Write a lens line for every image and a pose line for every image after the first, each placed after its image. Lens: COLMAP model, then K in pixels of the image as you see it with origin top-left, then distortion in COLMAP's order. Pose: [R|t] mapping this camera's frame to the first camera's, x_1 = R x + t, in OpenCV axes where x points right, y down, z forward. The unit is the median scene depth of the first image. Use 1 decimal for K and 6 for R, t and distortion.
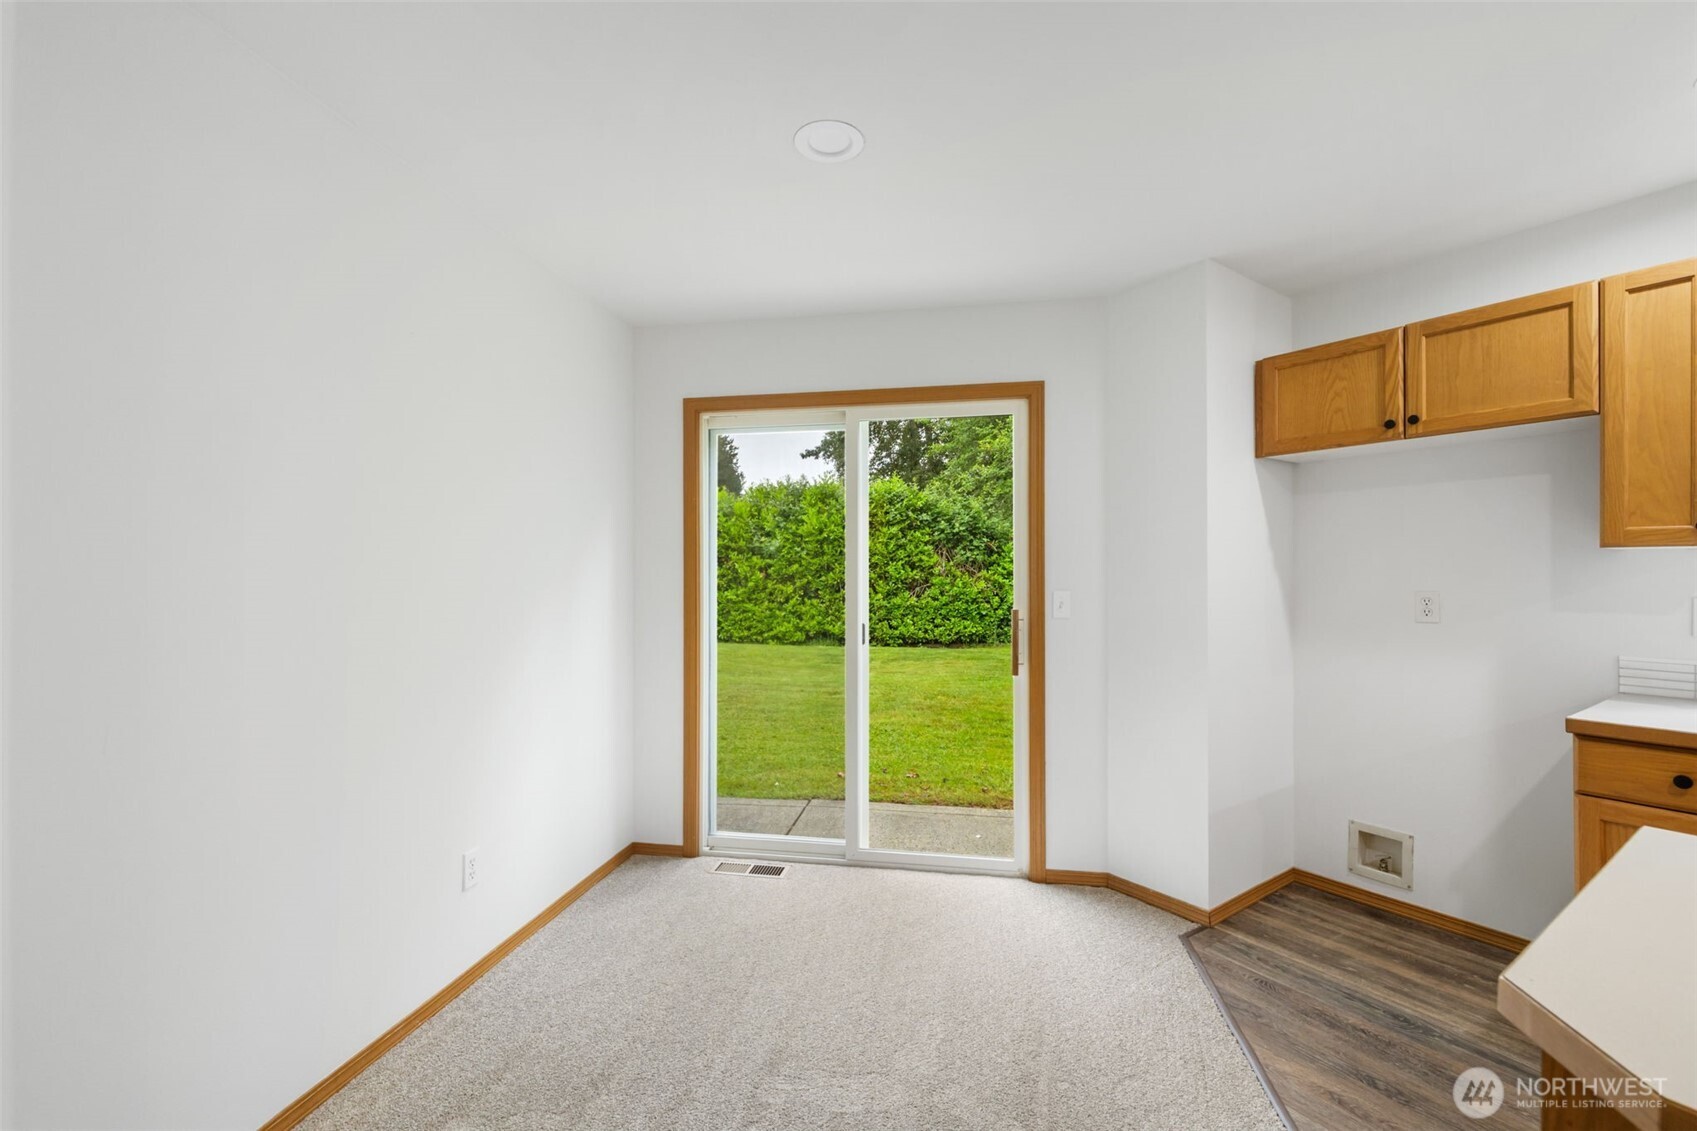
lens RADIAL K [[717.9, 0, 847.2], [0, 717.9, 573.6], [0, 0, 1]] dist [-0.002620, 0.000115]
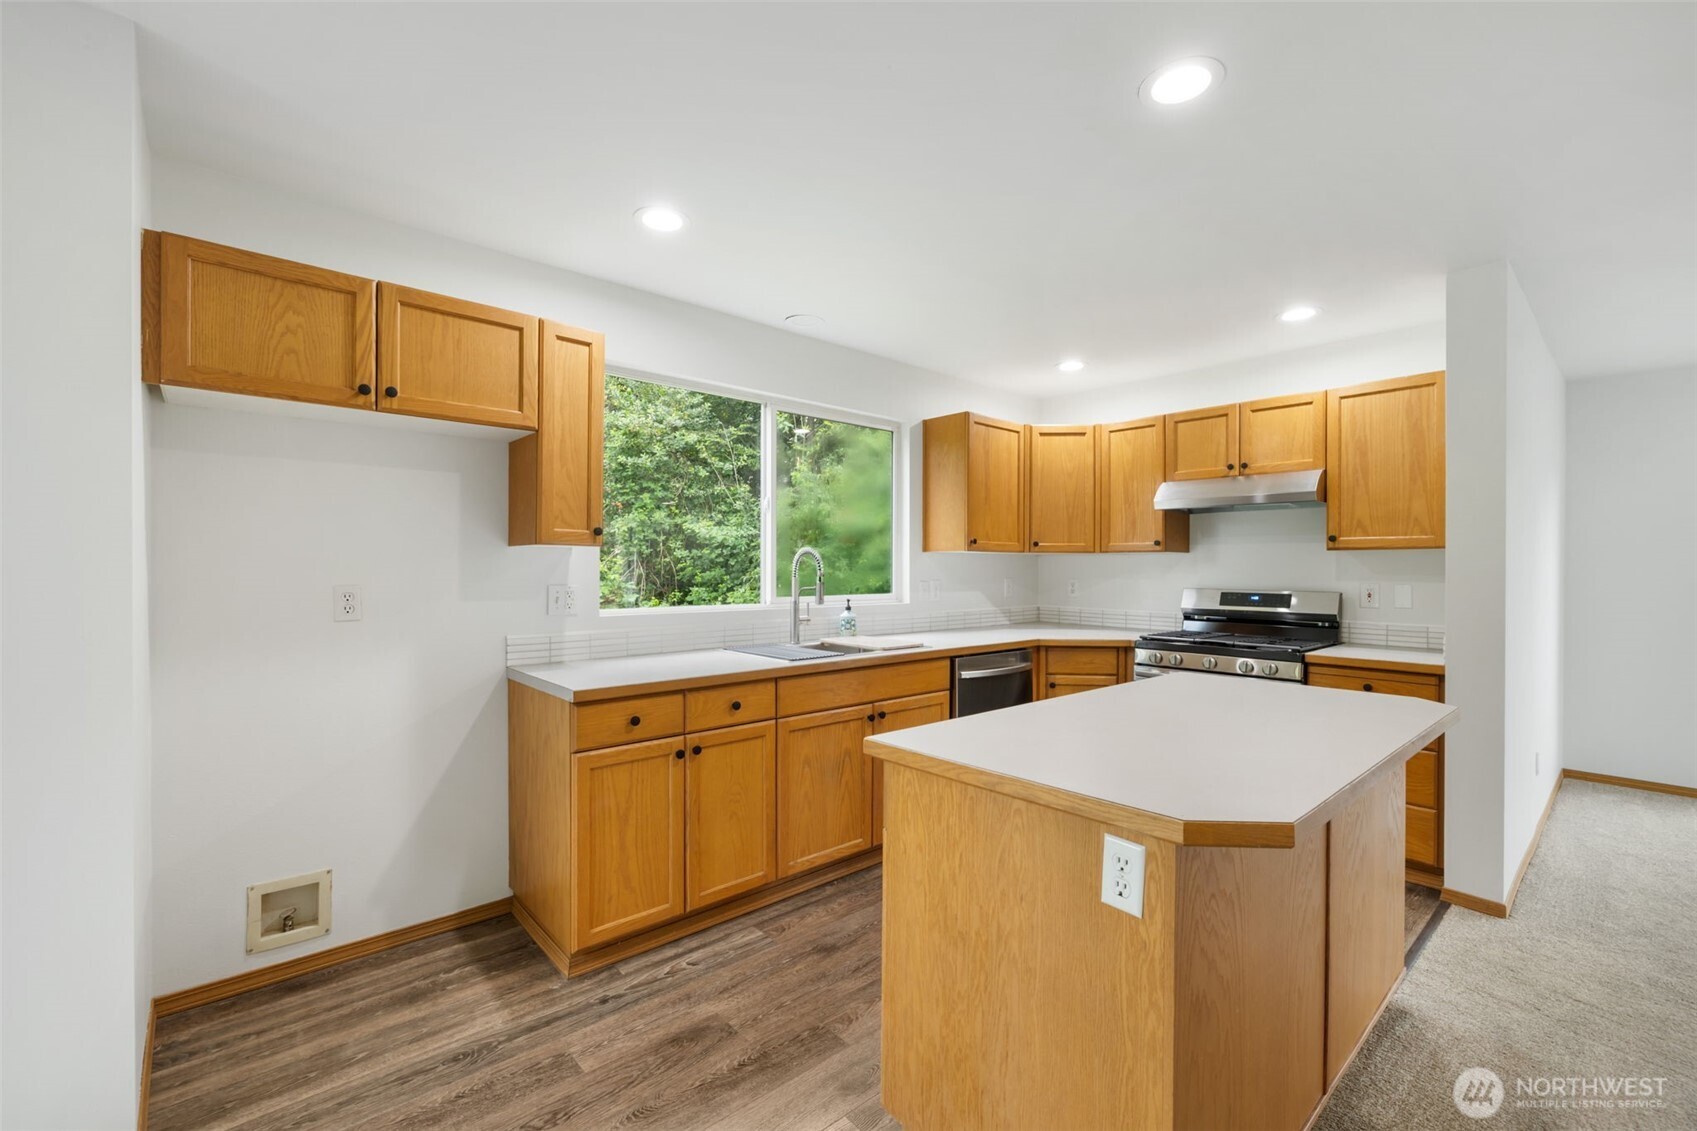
lens RADIAL K [[717.9, 0, 850.8], [0, 717.9, 571.9], [0, 0, 1]] dist [-0.002620, 0.000115]
pose [[-0.128379, -0.004450, 0.991715, -0.156203], [-0.005000, 0.999980, 0.003840, 0.001209], [-0.991713, -0.004466, -0.128399, 0.526481]]
